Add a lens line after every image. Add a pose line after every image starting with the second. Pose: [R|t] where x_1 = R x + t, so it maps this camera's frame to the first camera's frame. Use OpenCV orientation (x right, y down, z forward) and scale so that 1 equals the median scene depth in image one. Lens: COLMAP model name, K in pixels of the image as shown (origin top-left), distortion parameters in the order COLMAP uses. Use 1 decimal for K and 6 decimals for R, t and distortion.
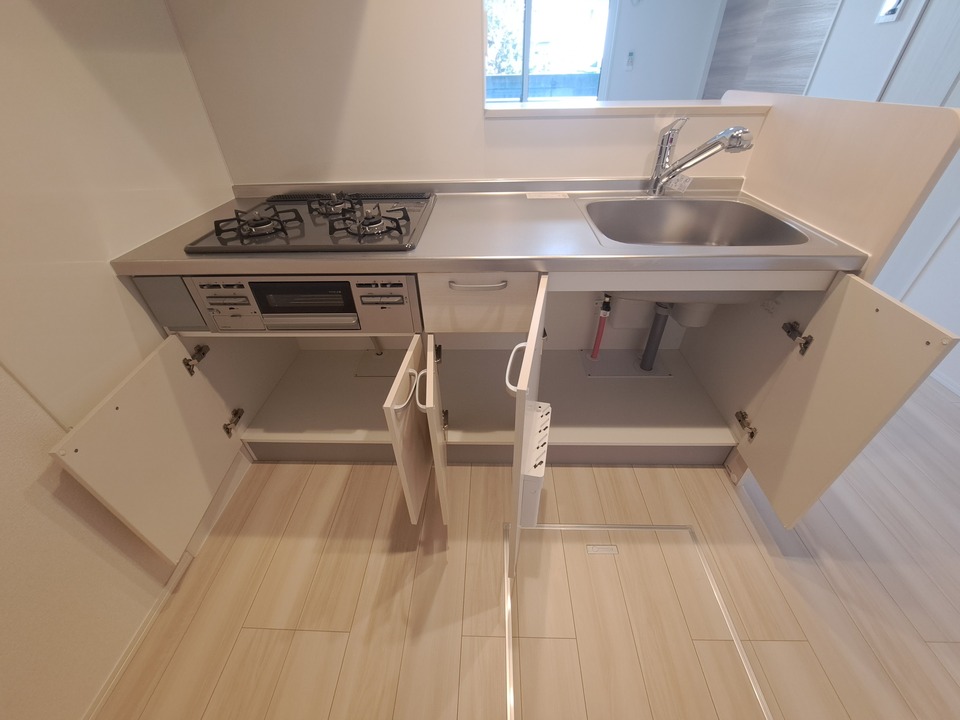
lens RADIAL K [[385.3, 0, 480.0], [0, 385.3, 360.0], [0, 0, 1]] dist [-0.000096, -0.000016]
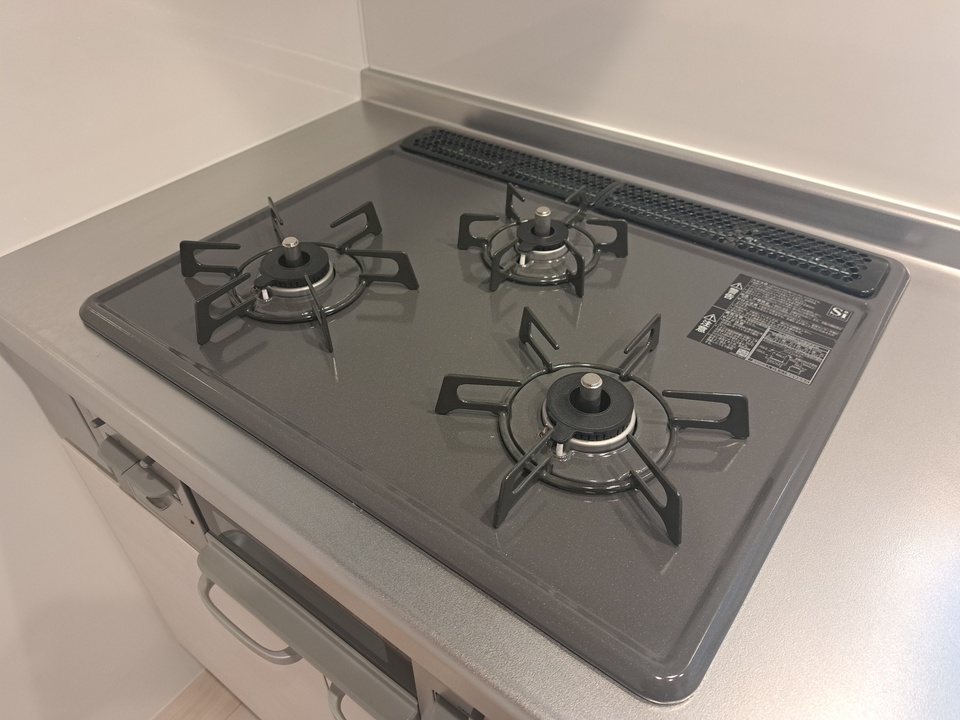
lens RADIAL K [[689.5, 0, 480.0], [0, 689.5, 360.0], [0, 0, 1]] dist [0.055026, 0.000218]
pose [[0.815603, 0.390880, -0.426620, -0.151263], [-0.354419, 0.920301, 0.165631, -0.420889], [0.457360, 0.016114, 0.889135, 0.522740]]
